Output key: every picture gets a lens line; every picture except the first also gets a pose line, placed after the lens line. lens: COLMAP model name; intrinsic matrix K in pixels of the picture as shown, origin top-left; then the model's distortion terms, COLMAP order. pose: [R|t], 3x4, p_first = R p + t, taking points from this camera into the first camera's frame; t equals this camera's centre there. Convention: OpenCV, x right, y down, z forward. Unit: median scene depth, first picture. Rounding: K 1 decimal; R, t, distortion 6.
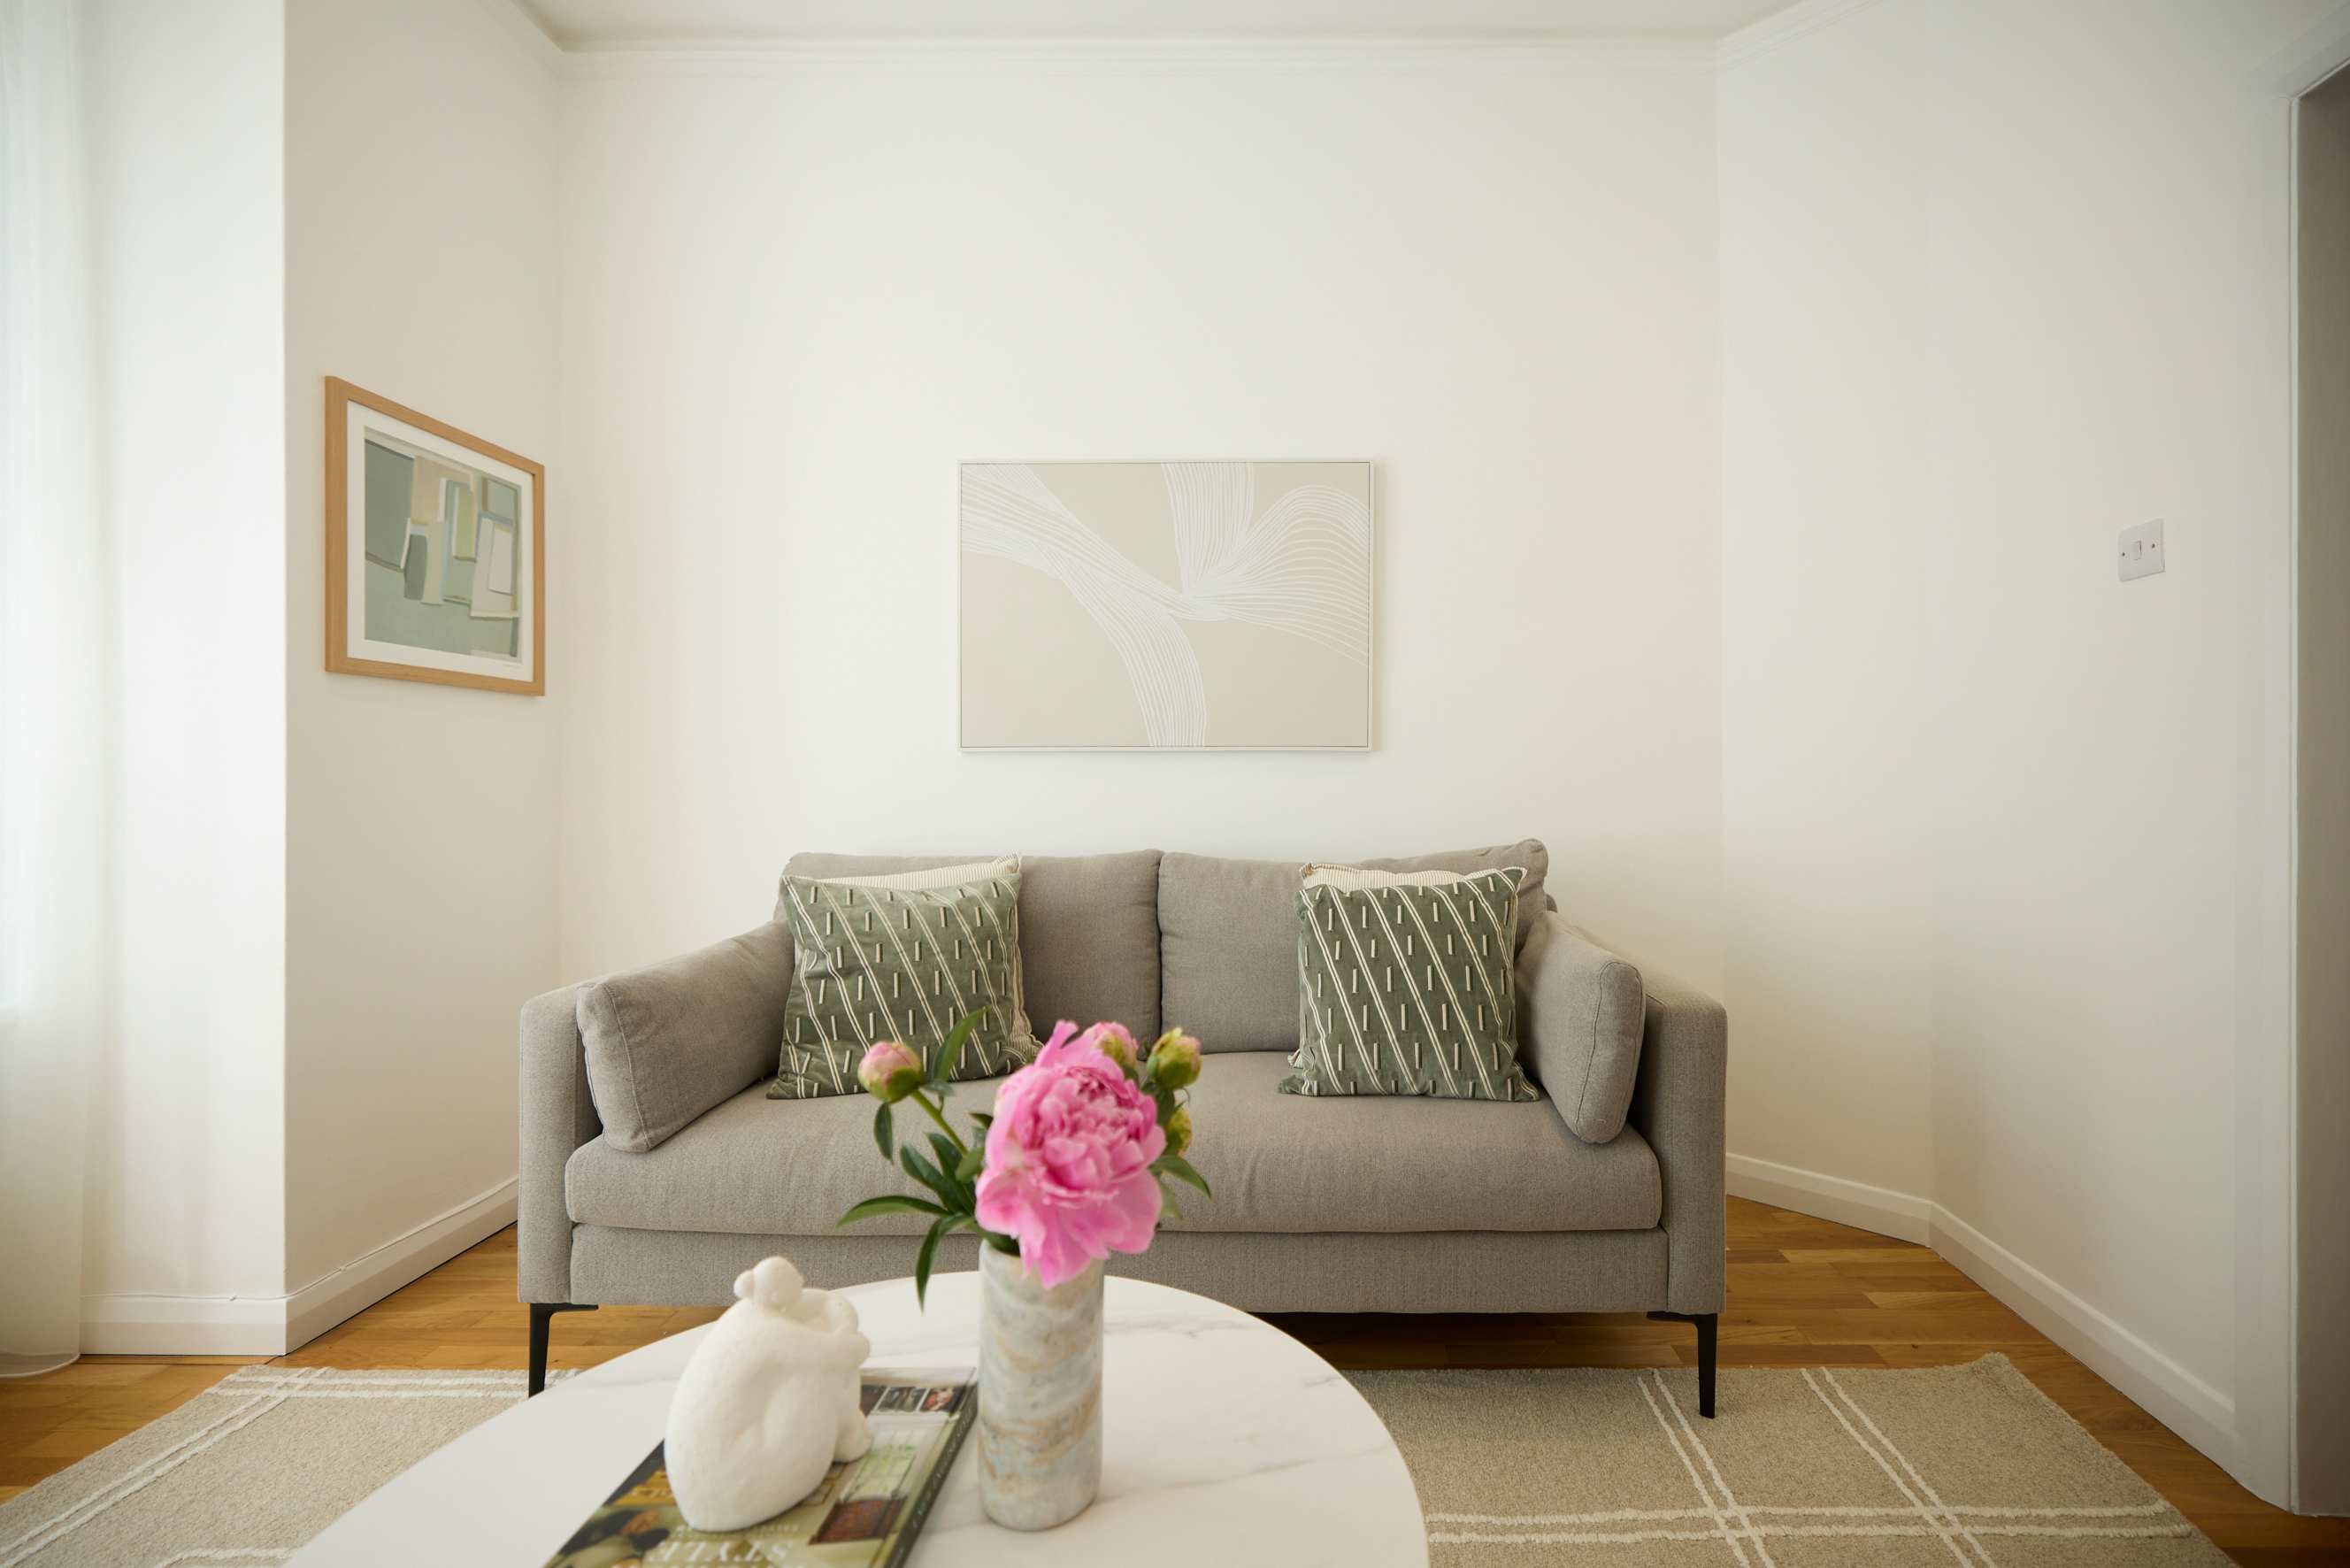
lens RADIAL K [[1041.8, 0, 1298.2], [0, 1041.8, 774.8], [0, 0, 1]] dist [0.004487, -0.002305]
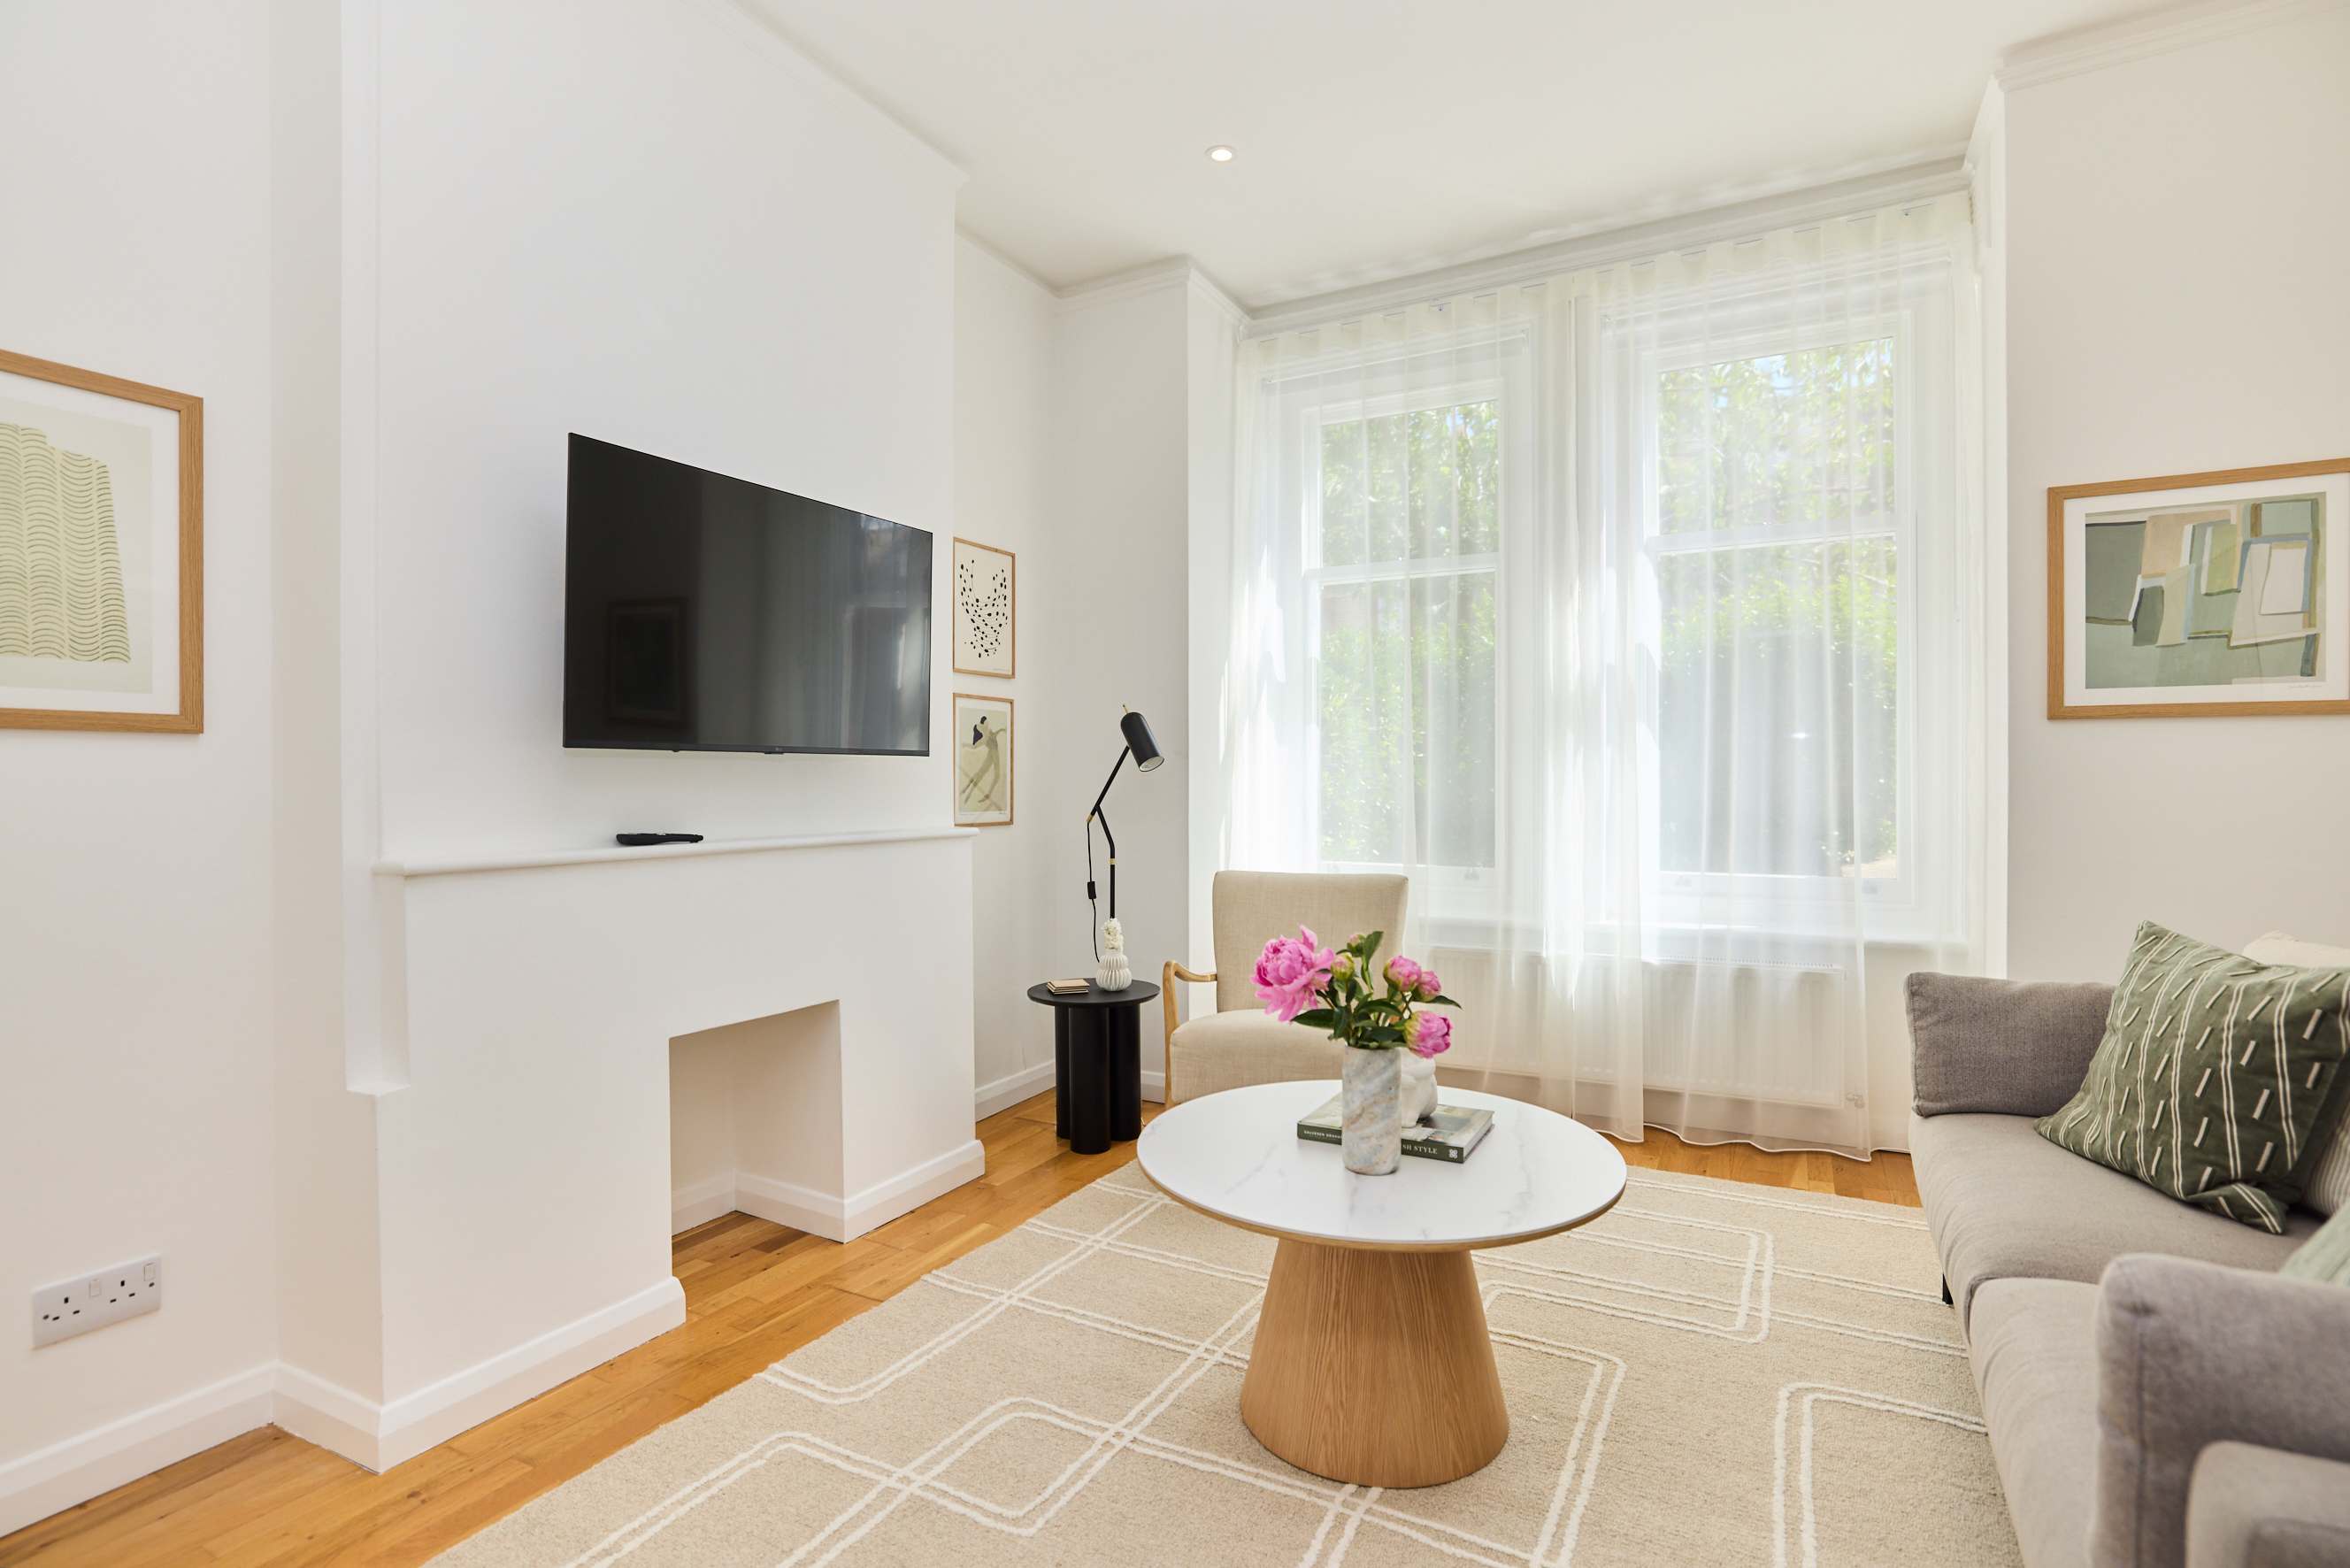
lens RADIAL K [[1150.1, 0, 1157.6], [0, 1150.1, 782.4], [0, 0, 1]] dist [-0.020695, 0.007387]
pose [[-0.493725, 0.008293, -0.869579, 0.739759], [0.005926, 0.999963, 0.006172, -0.033243], [0.869598, -0.002106, -0.493756, 0.669209]]
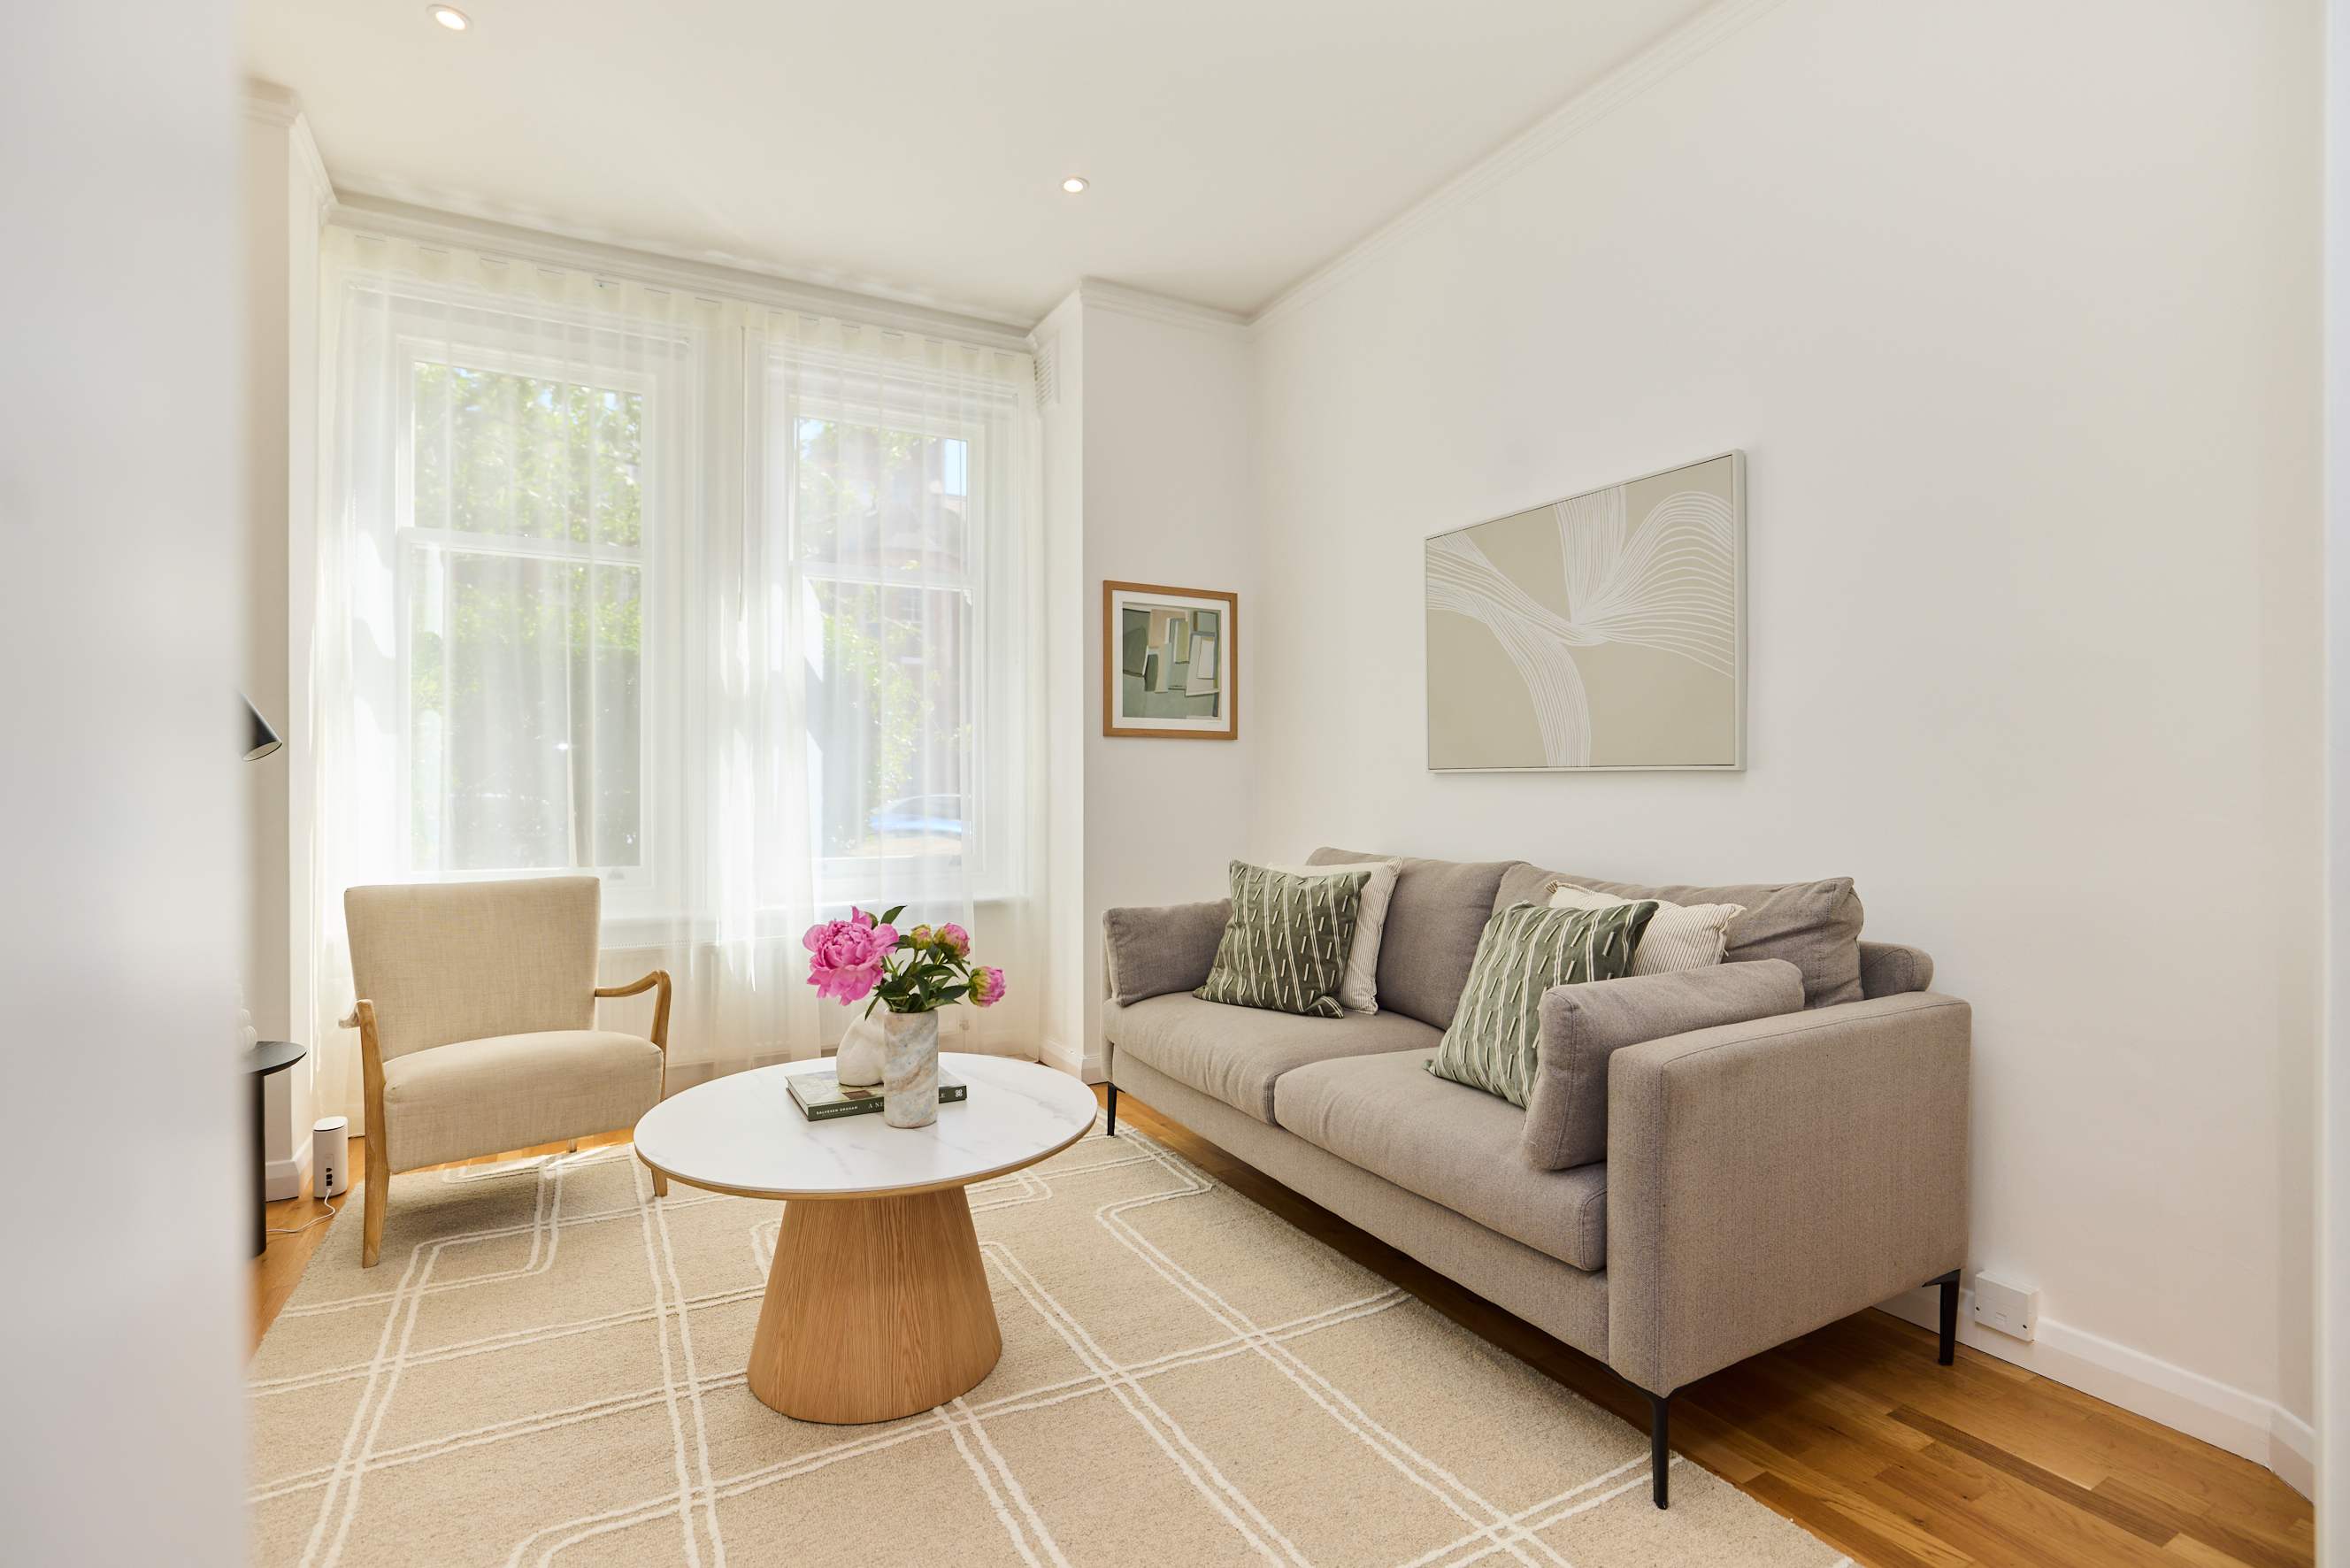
lens RADIAL K [[1106.8, 0, 1165.4], [0, 1106.8, 788.0], [0, 0, 1]] dist [-0.034516, 0.014264]
pose [[0.474365, 0.006486, -0.880305, 0.805202], [0.000486, 0.999971, 0.007629, -0.018178], [0.880328, -0.004047, 0.474348, 0.131973]]
